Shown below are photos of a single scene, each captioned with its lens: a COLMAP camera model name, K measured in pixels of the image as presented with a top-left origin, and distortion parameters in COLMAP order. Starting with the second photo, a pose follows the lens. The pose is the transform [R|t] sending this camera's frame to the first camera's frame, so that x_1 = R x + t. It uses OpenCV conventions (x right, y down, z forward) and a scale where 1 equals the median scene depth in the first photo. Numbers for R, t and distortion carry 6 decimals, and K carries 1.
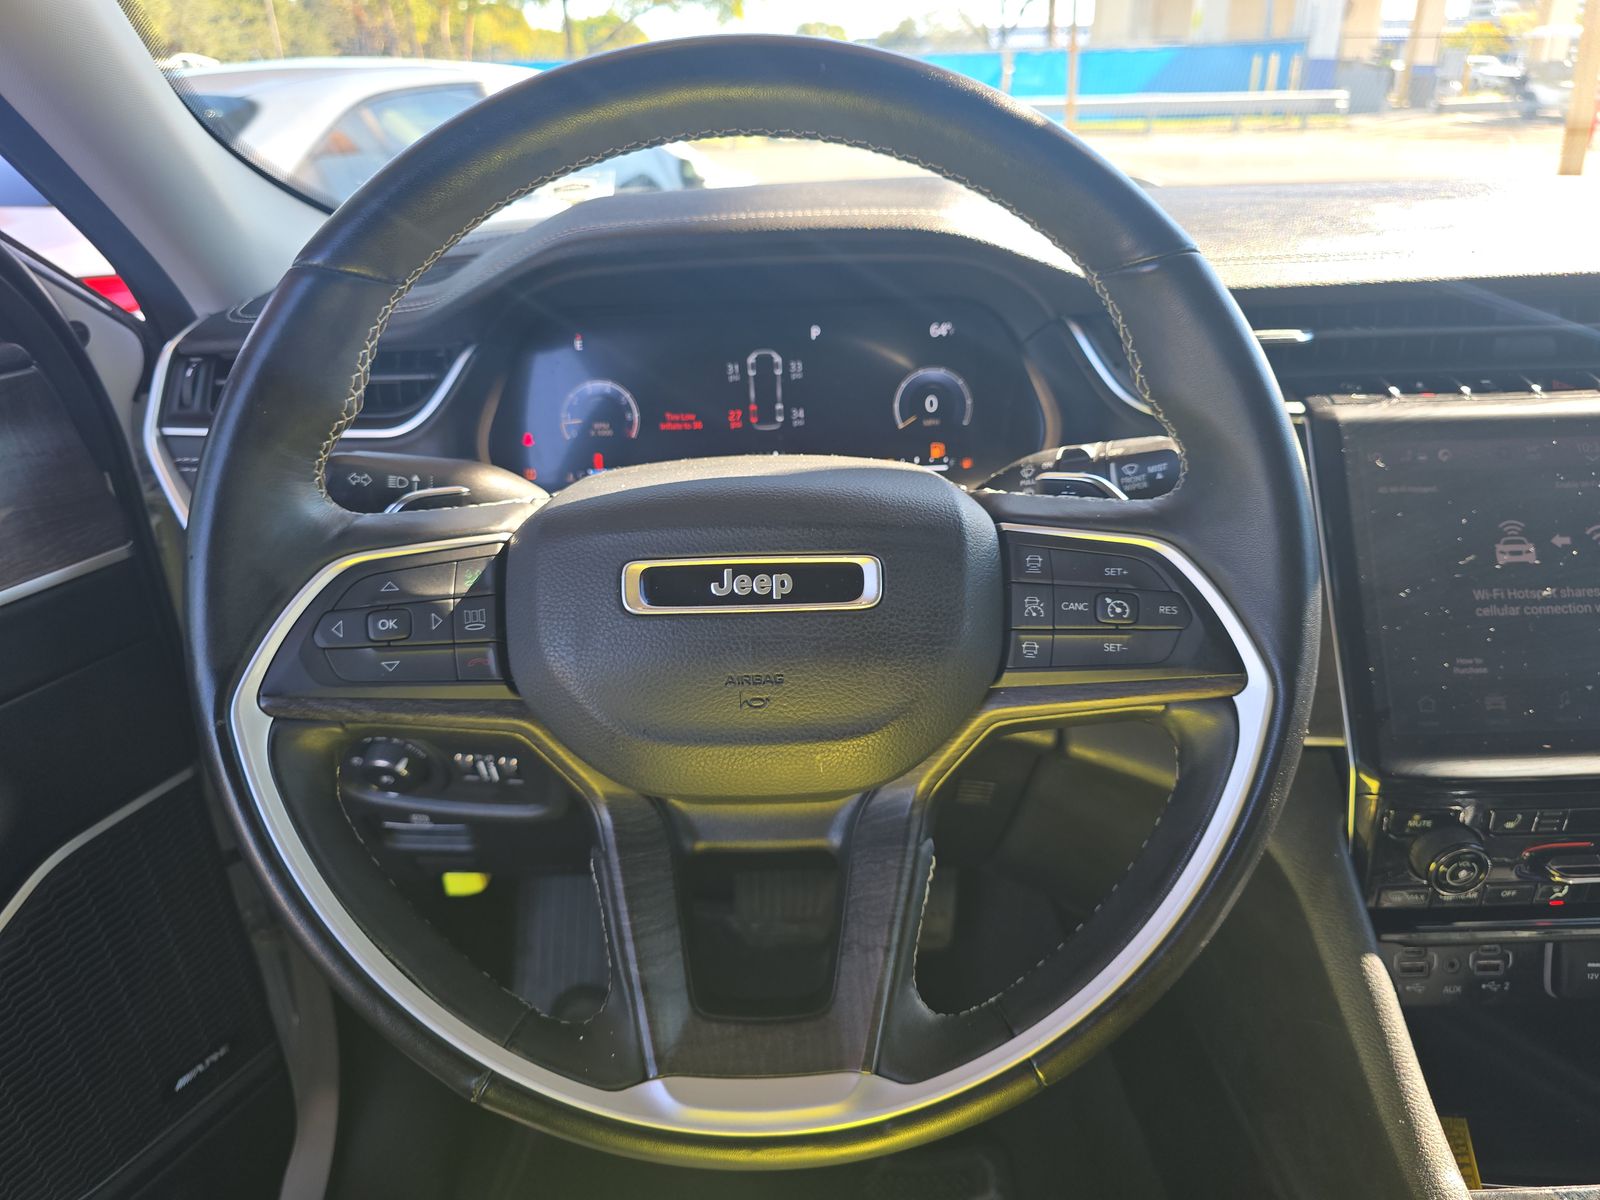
lens RADIAL K [[1078.9, 0, 797.6], [0, 1078.9, 601.2], [0, 0, 1]] dist [-0.002151, -0.017746]
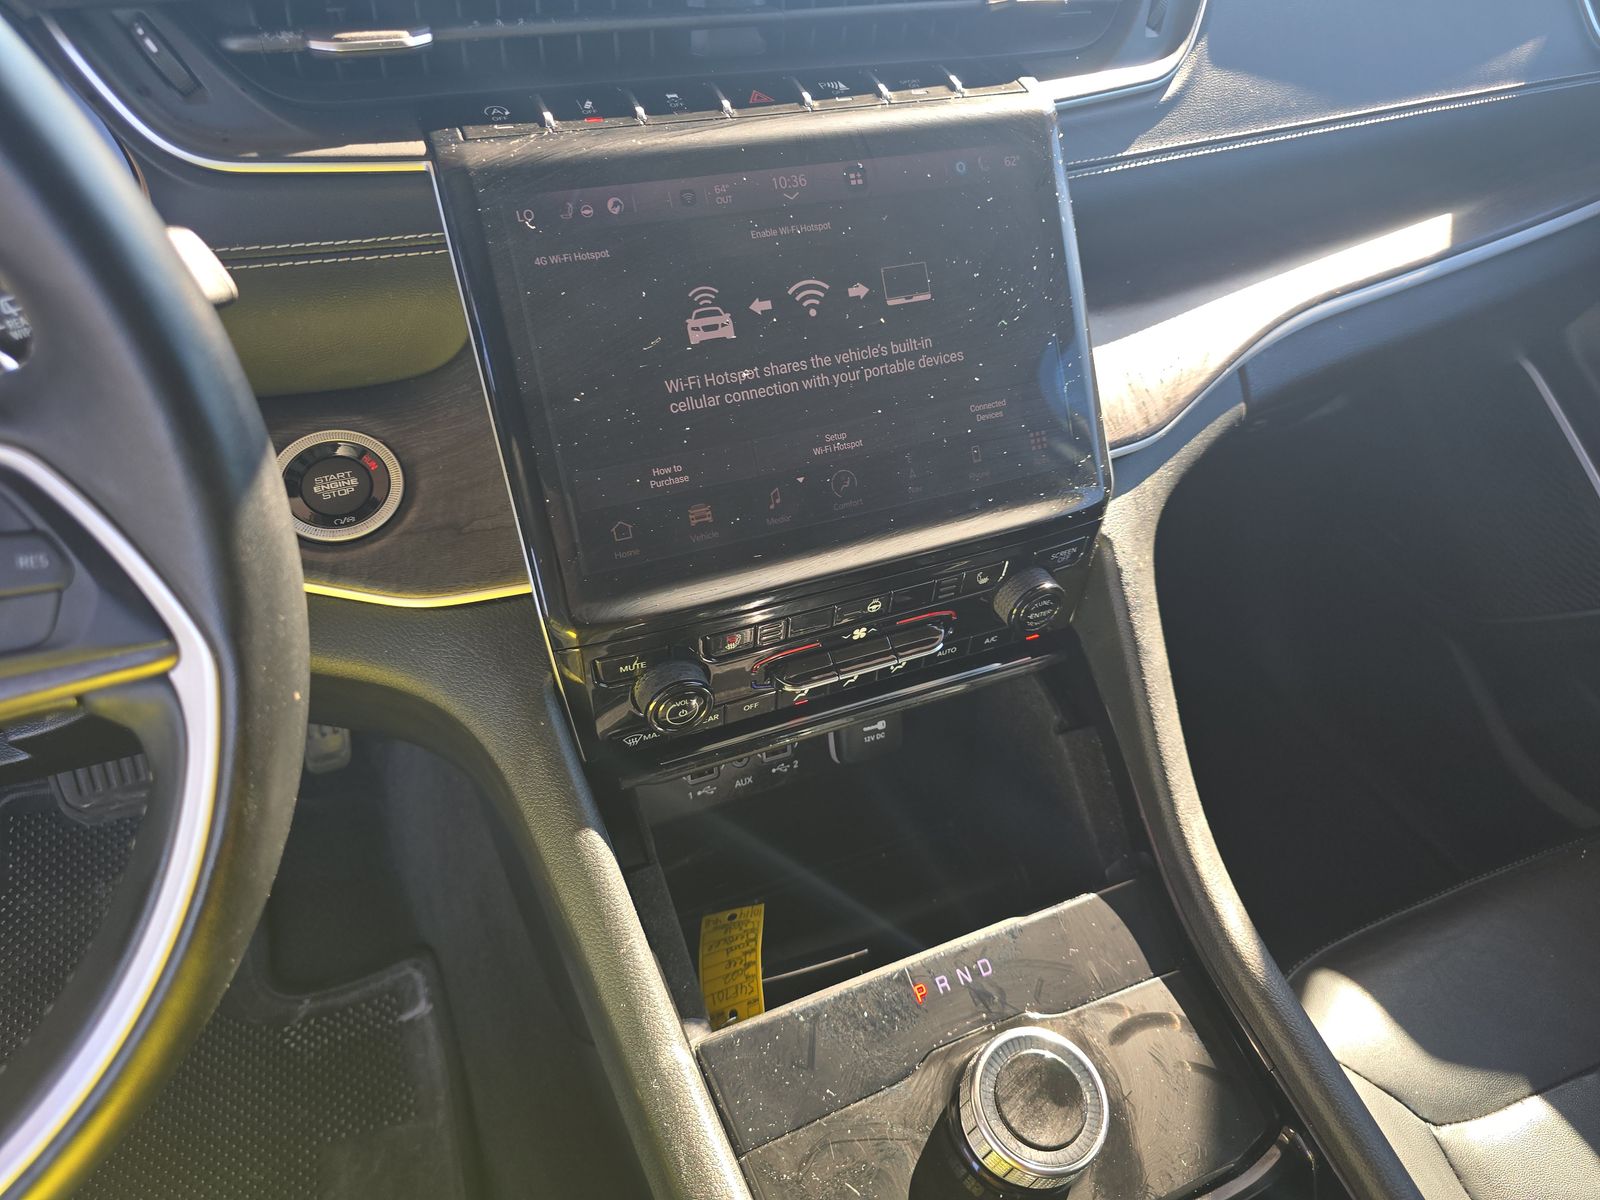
lens RADIAL K [[1078.9, 0, 741.4], [0, 1078.9, 639.4], [0, 0, 1]] dist [-0.002151, -0.017746]
pose [[0.916784, -0.208362, 0.340723, 0.359894], [0.100635, 0.946115, 0.307798, -0.070972], [-0.386497, -0.247896, 0.888351, 0.198744]]
